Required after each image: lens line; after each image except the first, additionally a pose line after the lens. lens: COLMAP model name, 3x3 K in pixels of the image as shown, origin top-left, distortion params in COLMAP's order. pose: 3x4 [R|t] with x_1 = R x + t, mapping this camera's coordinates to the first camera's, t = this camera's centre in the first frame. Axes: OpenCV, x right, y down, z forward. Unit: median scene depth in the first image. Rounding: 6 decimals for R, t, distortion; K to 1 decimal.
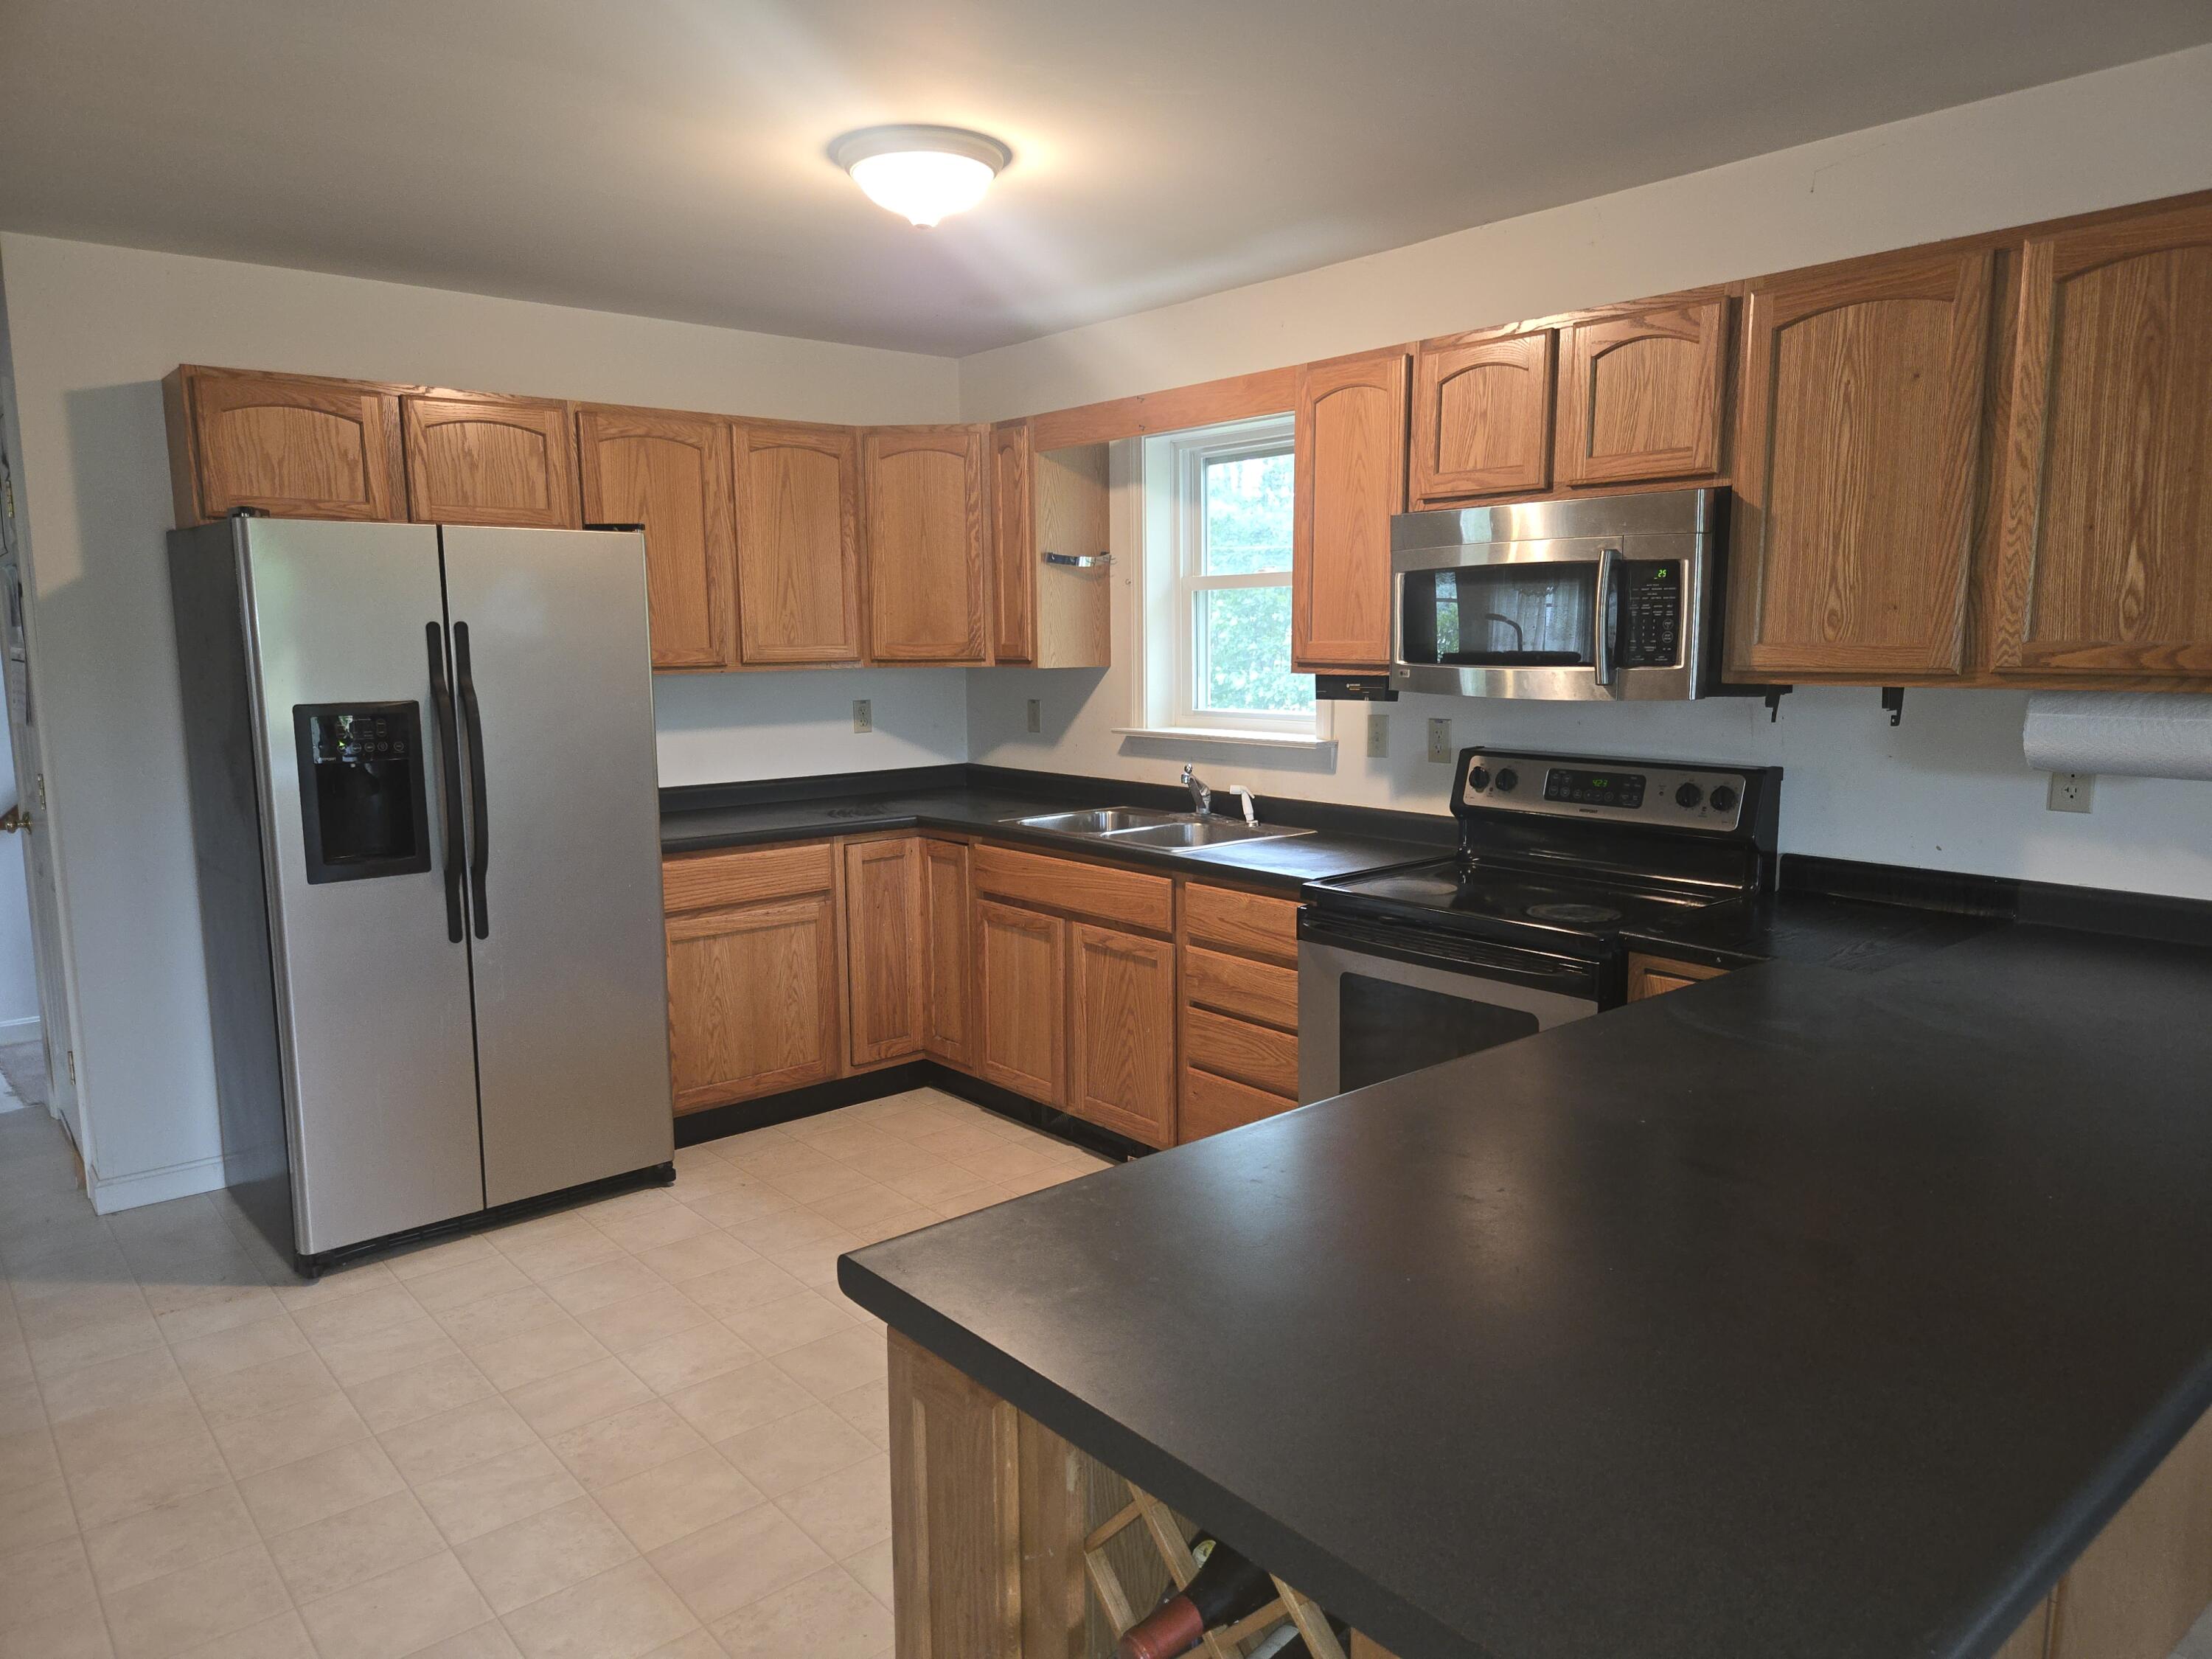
lens RADIAL K [[1474.8, 0, 1109.8], [0, 1474.8, 902.8], [0, 0, 1]] dist [0.023054, -0.001424]
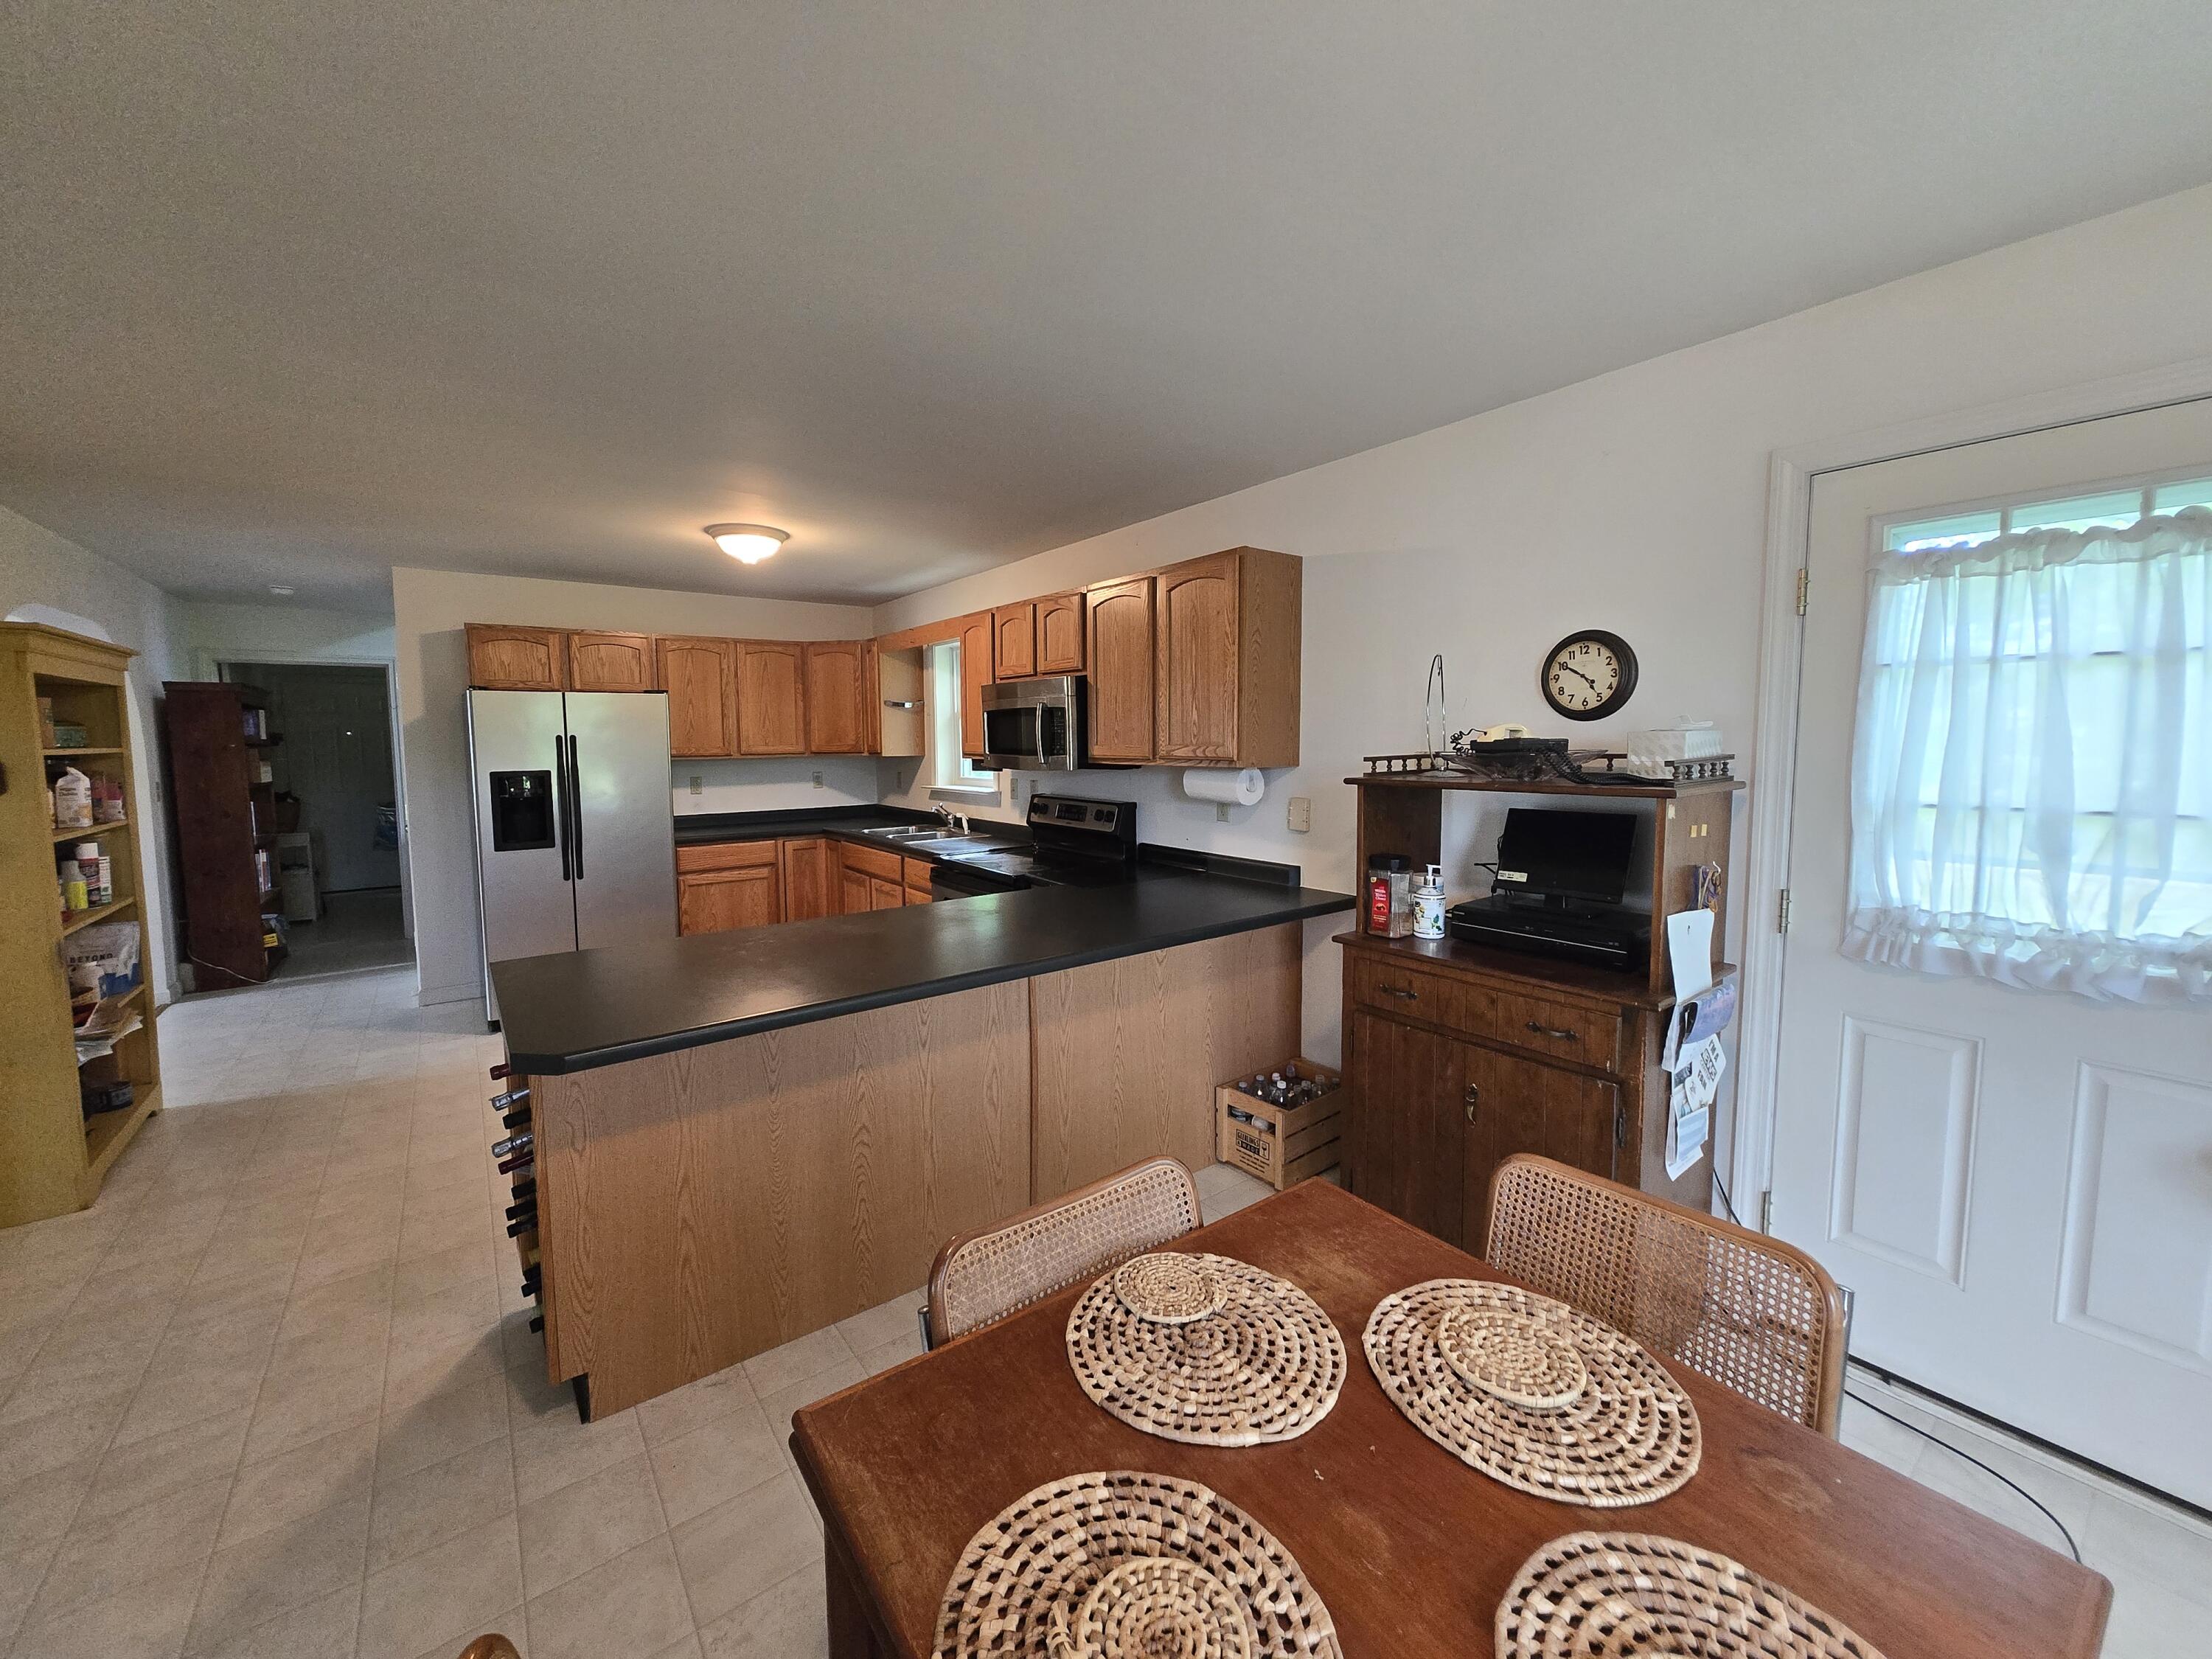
lens RADIAL K [[891.6, 0, 1106.0], [0, 891.6, 829.5], [0, 0, 1]] dist [-0.000104, 0.000045]
pose [[0.996903, 0.007762, -0.078259, 0.390818], [-0.013880, 0.996862, -0.077933, 0.037197], [0.077408, 0.078778, 0.993882, -0.214977]]
